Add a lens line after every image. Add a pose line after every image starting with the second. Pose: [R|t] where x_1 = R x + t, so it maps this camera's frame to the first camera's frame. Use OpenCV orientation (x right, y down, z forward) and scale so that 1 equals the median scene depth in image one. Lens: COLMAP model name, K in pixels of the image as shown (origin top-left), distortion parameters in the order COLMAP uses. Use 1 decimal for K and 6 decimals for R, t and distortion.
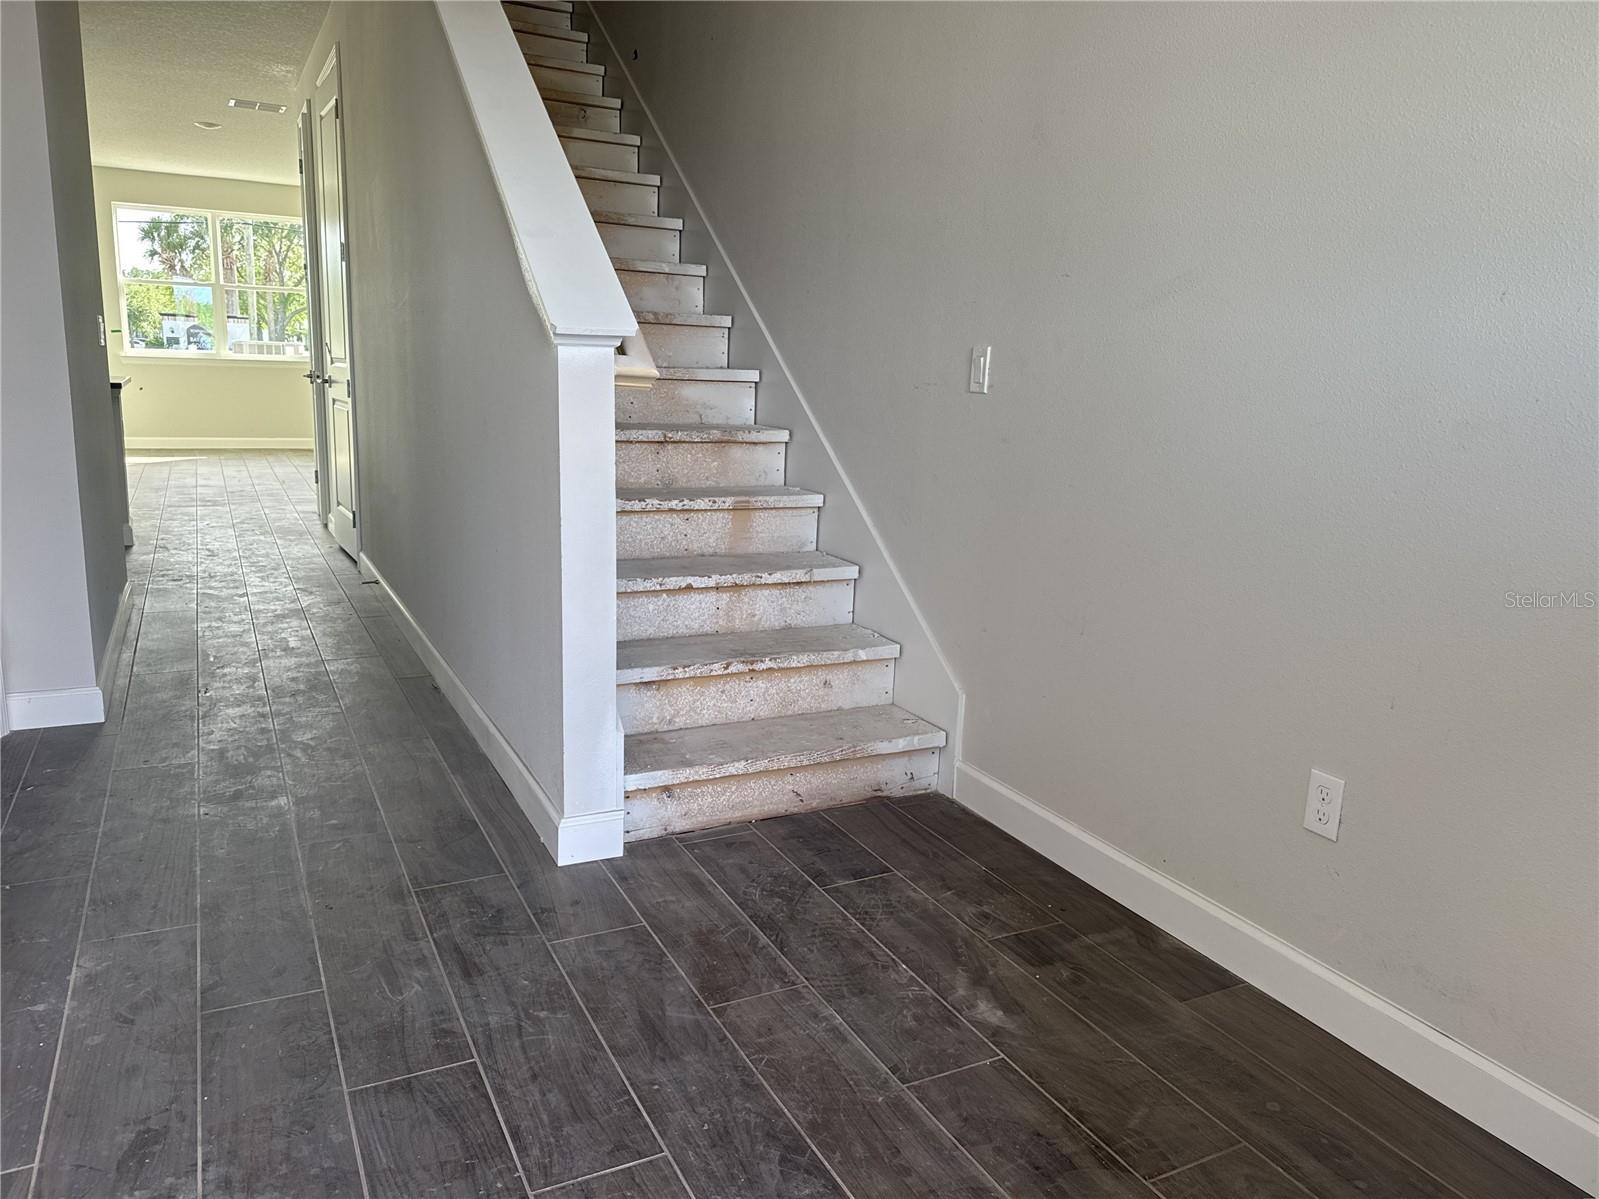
lens RADIAL K [[1128.1, 0, 799.3], [0, 1128.1, 585.8], [0, 0, 1]] dist [0.063771, -0.089849]
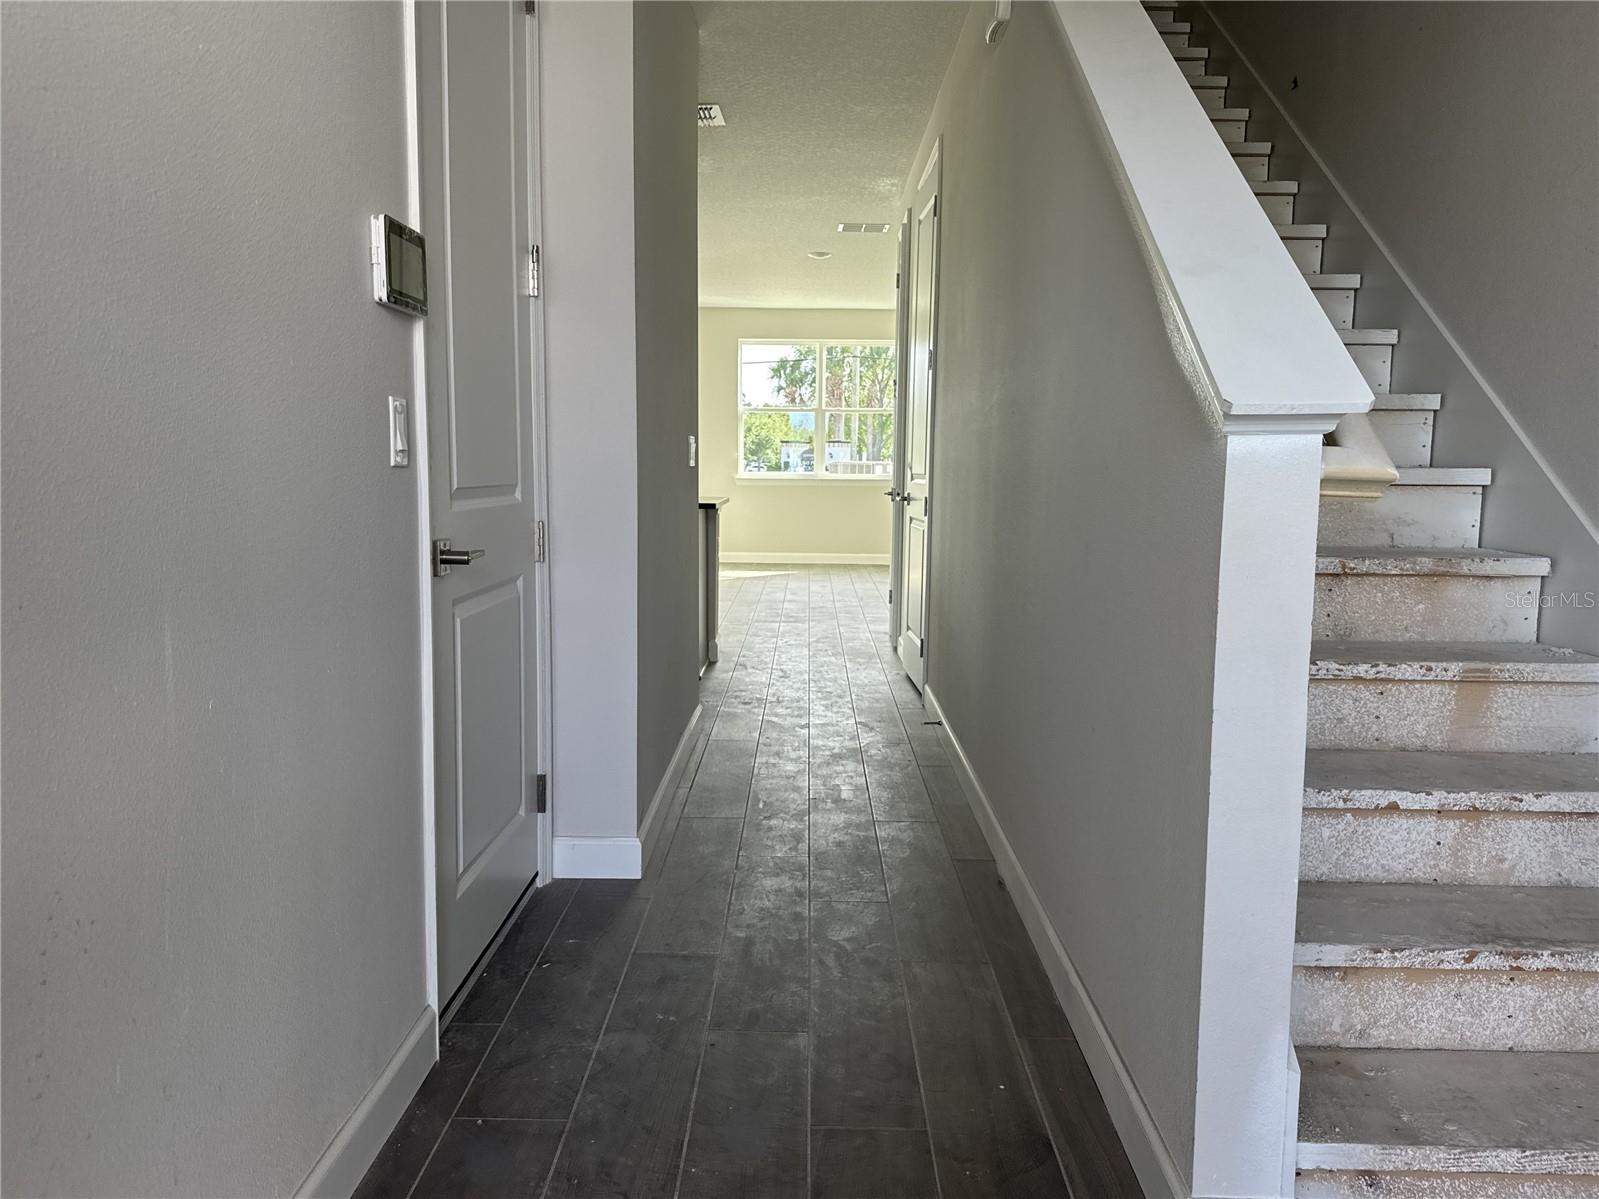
lens RADIAL K [[1128.1, 0, 782.0], [0, 1128.1, 620.5], [0, 0, 1]] dist [0.063771, -0.089849]
pose [[0.875543, 0.039614, -0.481513, -0.074677], [-0.072177, 0.996173, -0.049286, -0.037735], [0.477718, 0.077906, 0.875052, 0.208760]]
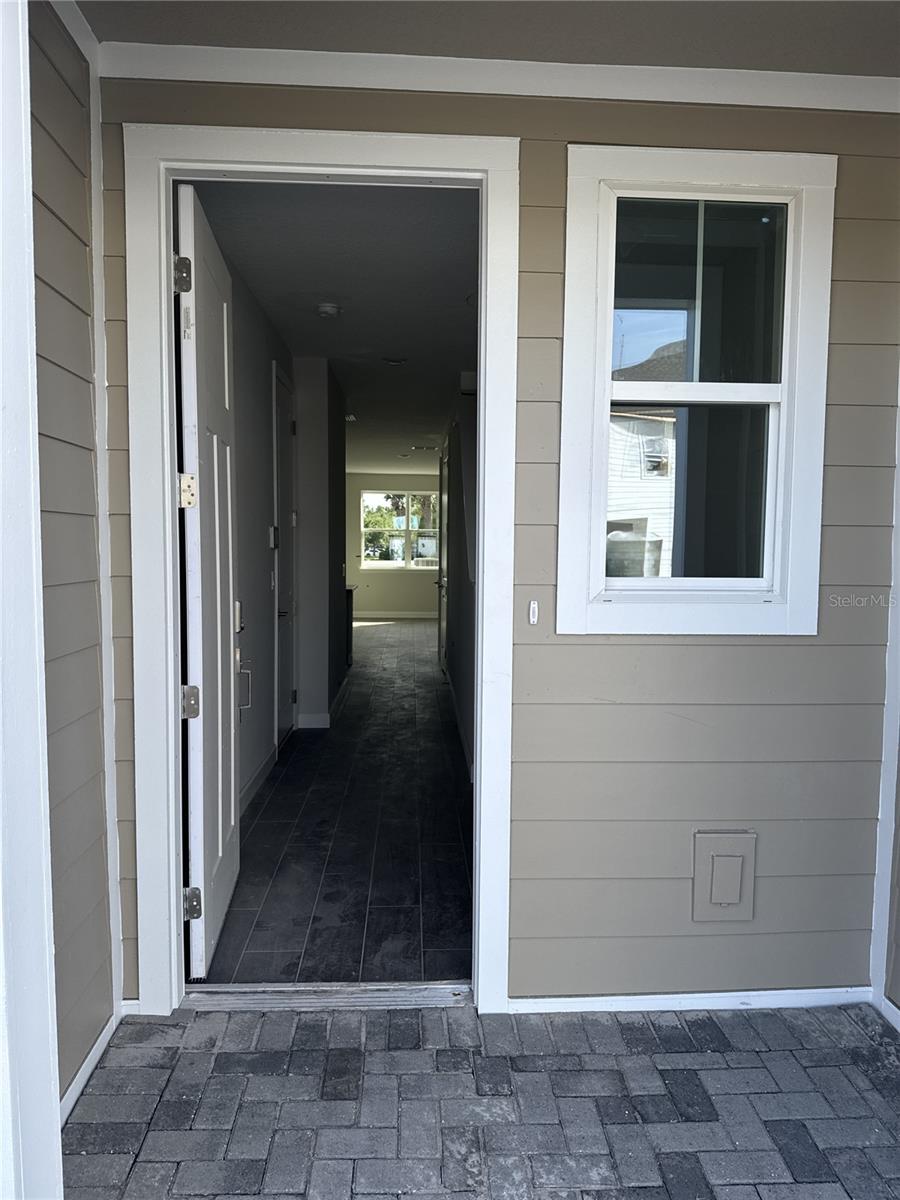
lens RADIAL K [[846.6, 0, 456.5], [0, 846.6, 599.6], [0, 0, 1]] dist [0.063771, -0.089849]
pose [[0.909667, -0.002324, -0.415331, 0.346500], [-0.056195, 0.990100, -0.128621, 0.052984], [0.411519, 0.140342, 0.900531, -0.501124]]
